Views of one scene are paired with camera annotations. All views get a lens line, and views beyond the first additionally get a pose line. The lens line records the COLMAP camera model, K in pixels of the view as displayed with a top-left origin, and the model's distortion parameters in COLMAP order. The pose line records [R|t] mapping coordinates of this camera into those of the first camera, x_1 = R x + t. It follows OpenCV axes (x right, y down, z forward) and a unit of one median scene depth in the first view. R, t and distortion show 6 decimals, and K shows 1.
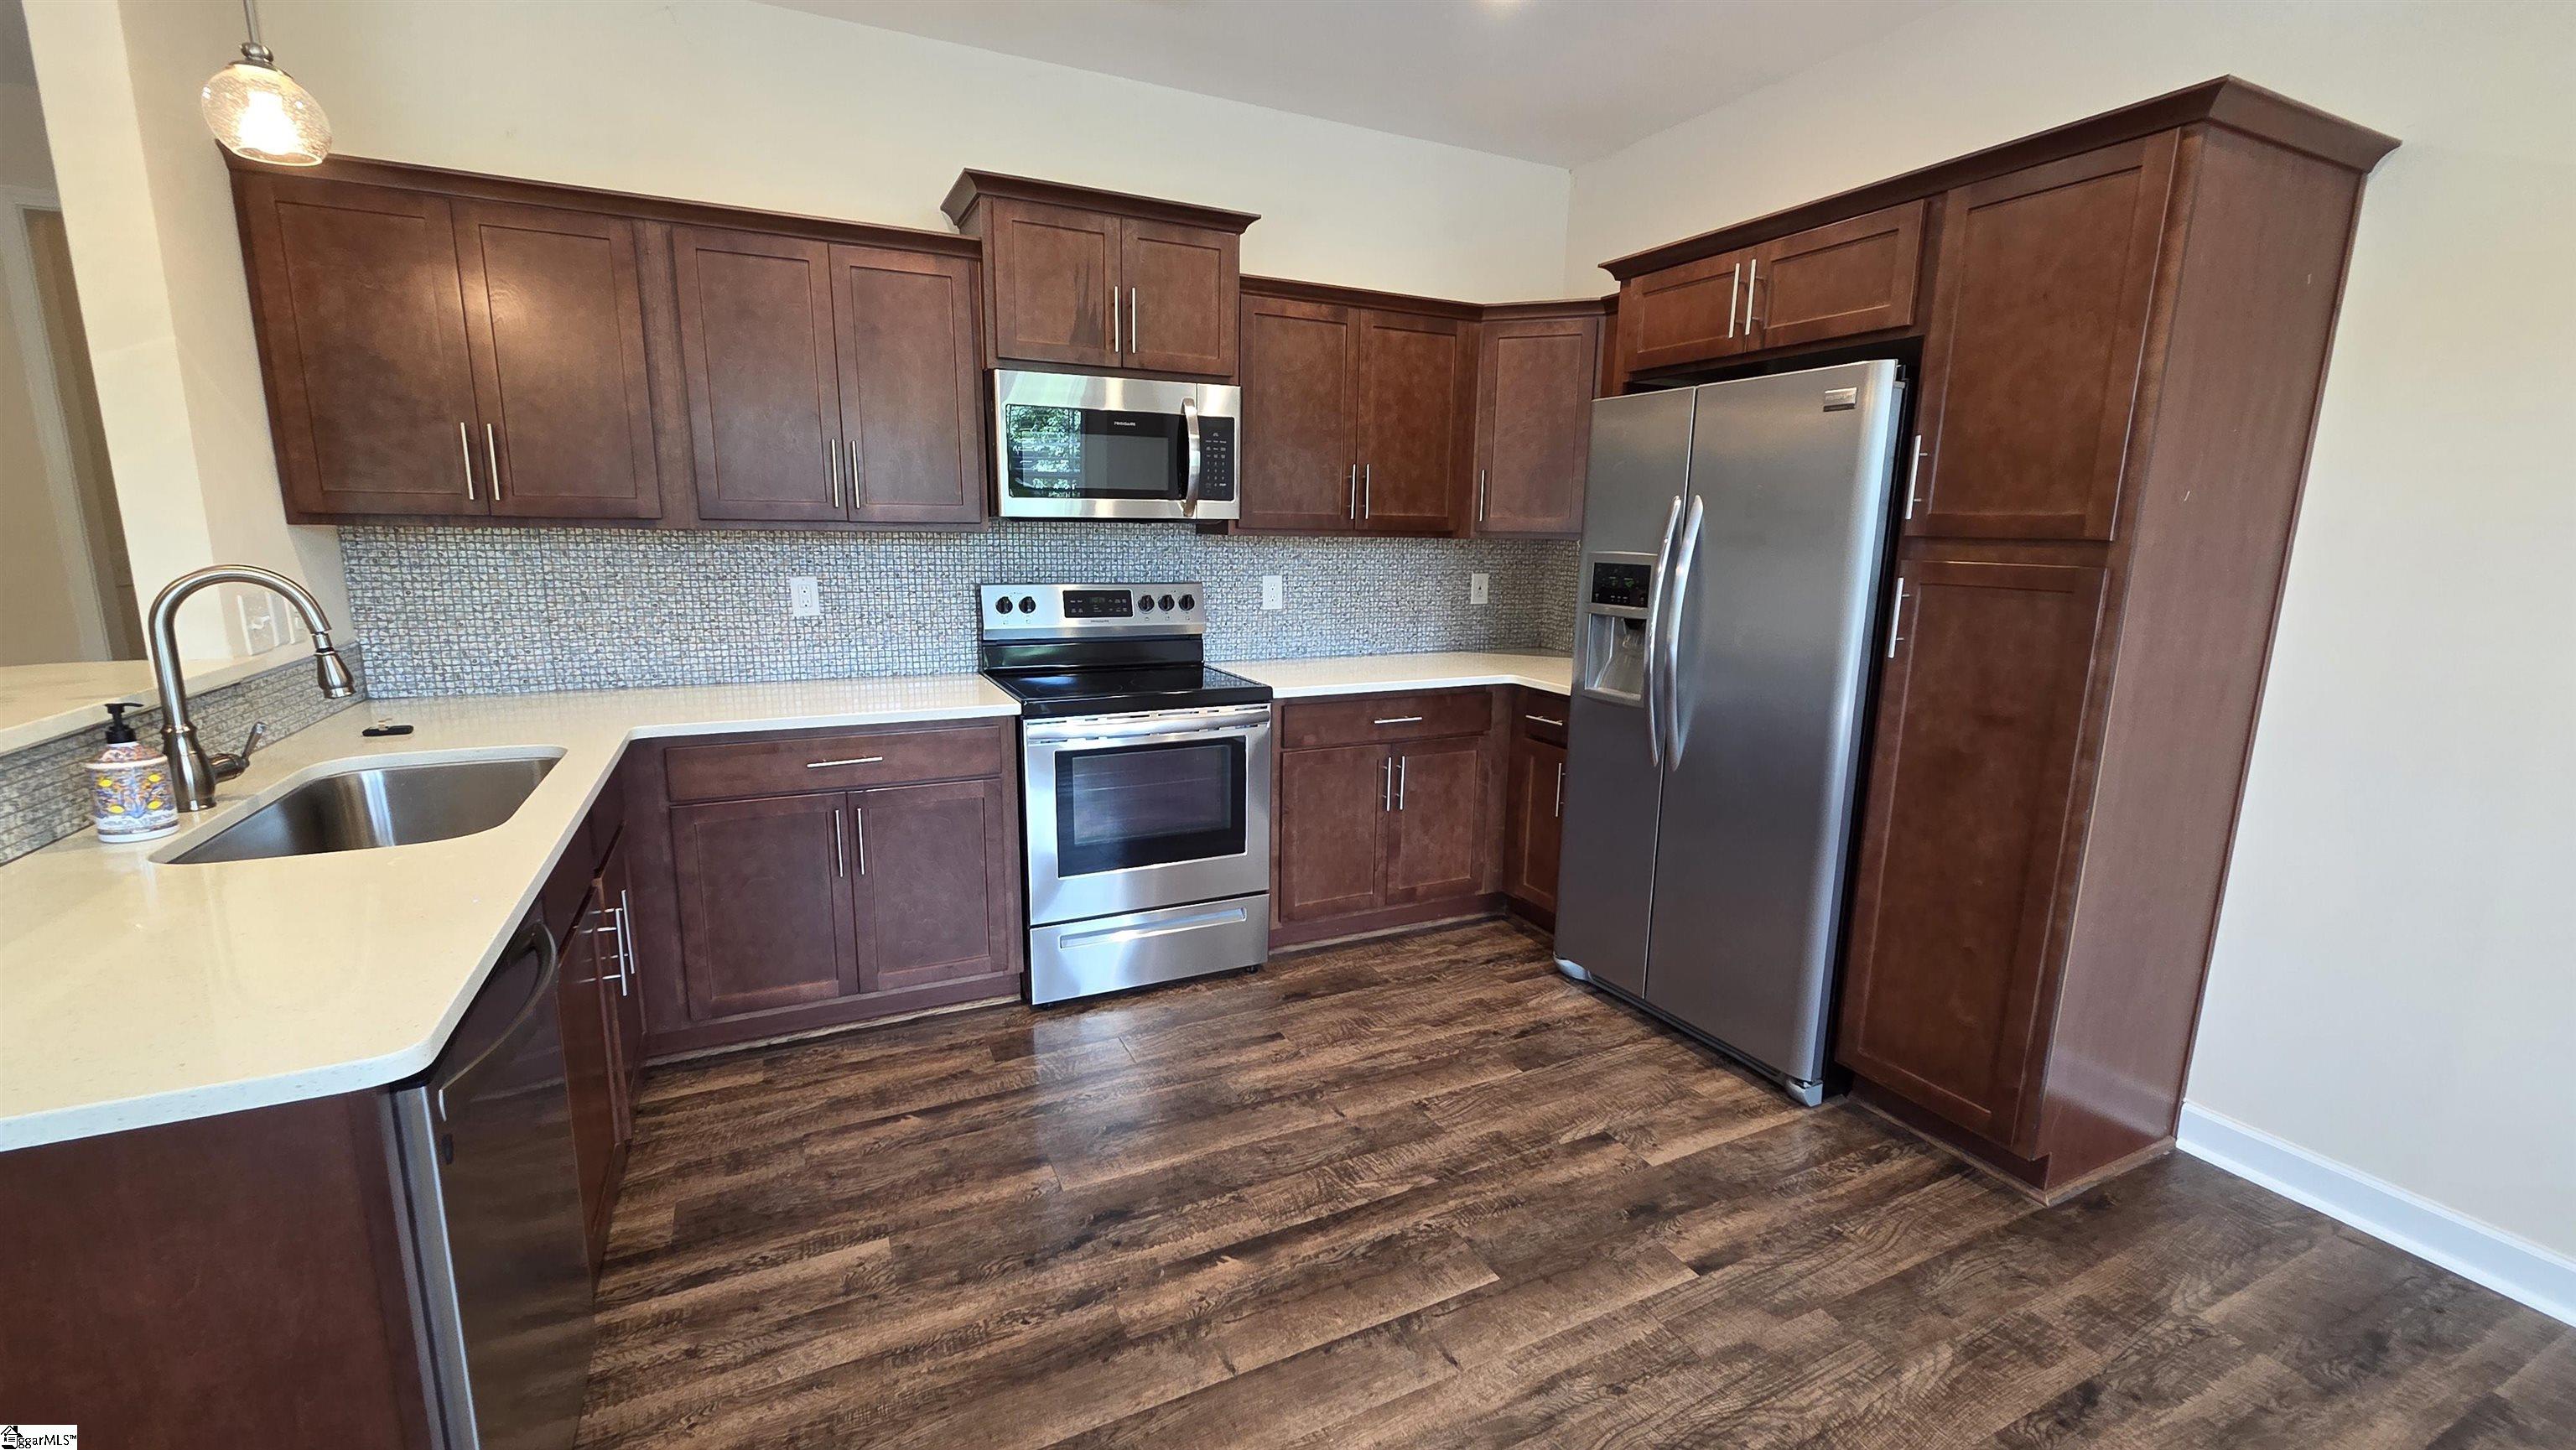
lens RADIAL K [[1052.1, 0, 1287.5], [0, 1052.1, 720.3], [0, 0, 1]] dist [0.003408, 0.000226]
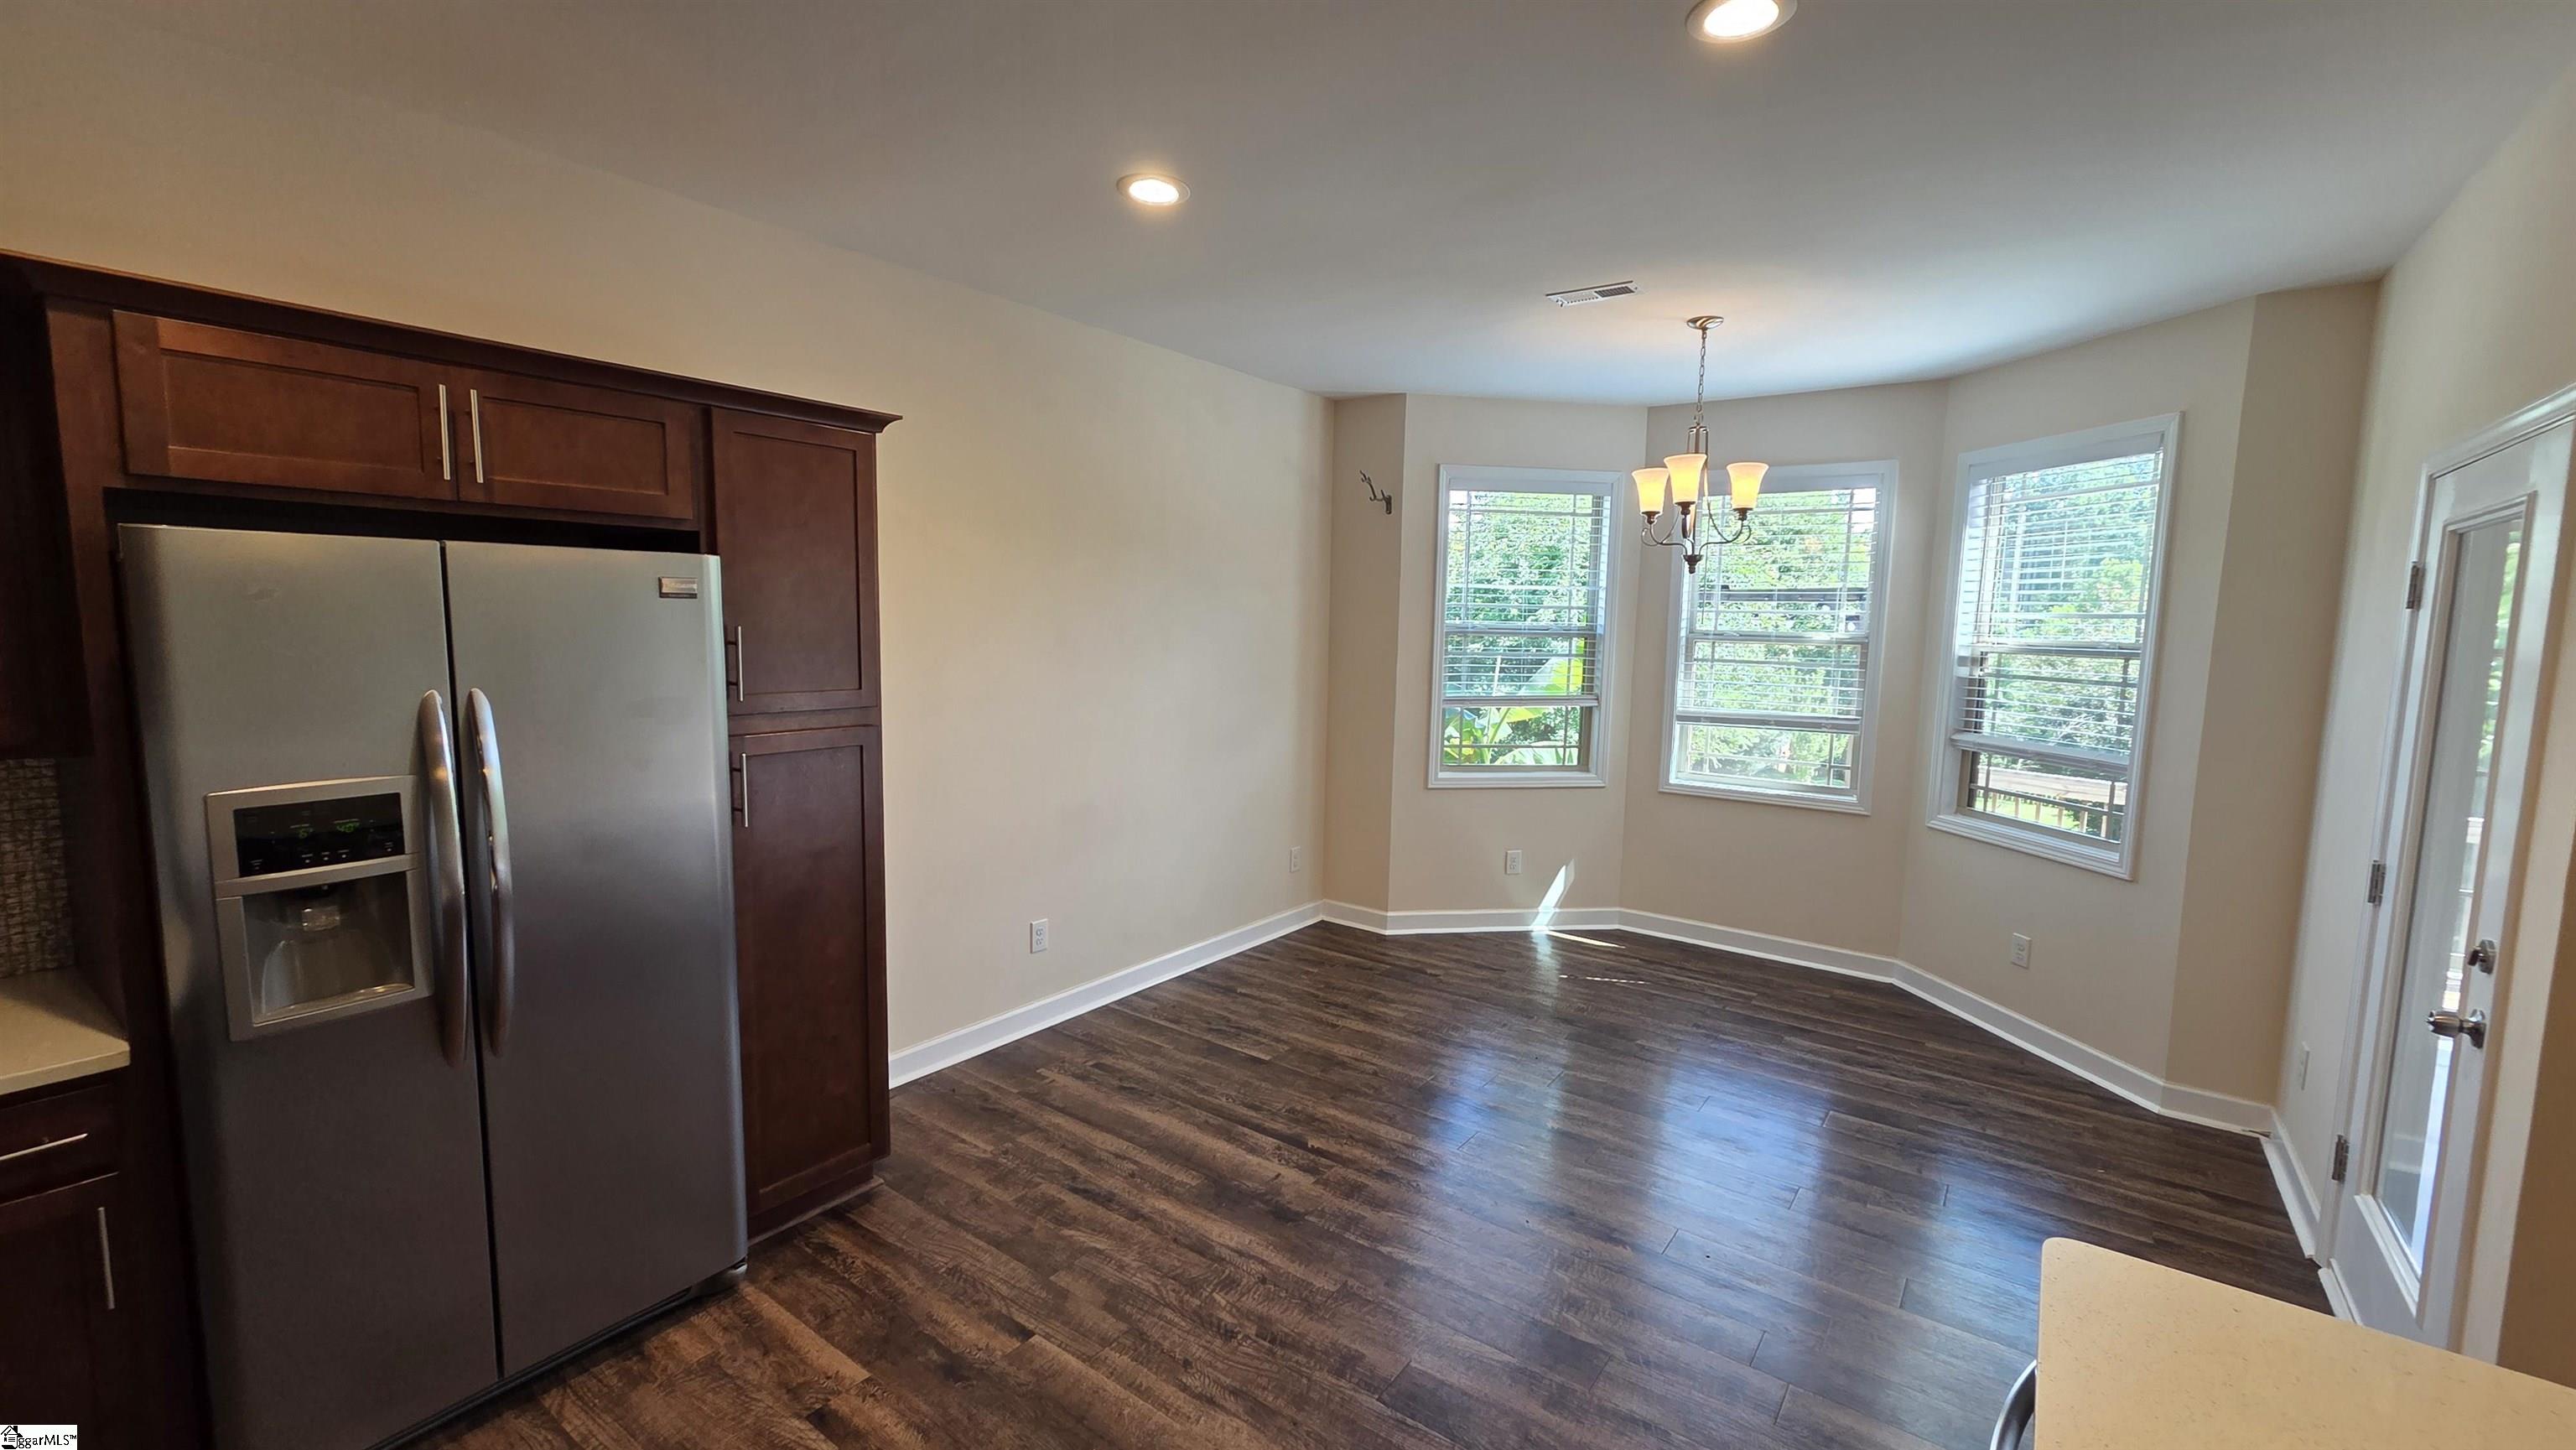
lens RADIAL K [[1052.1, 0, 1288.6], [0, 1052.1, 724.1], [0, 0, 1]] dist [0.003408, 0.000226]
pose [[-0.460287, -0.117962, 0.879898, -0.642872], [0.139682, 0.969165, 0.203000, -0.314713], [-0.876712, 0.216344, -0.429617, 0.999114]]
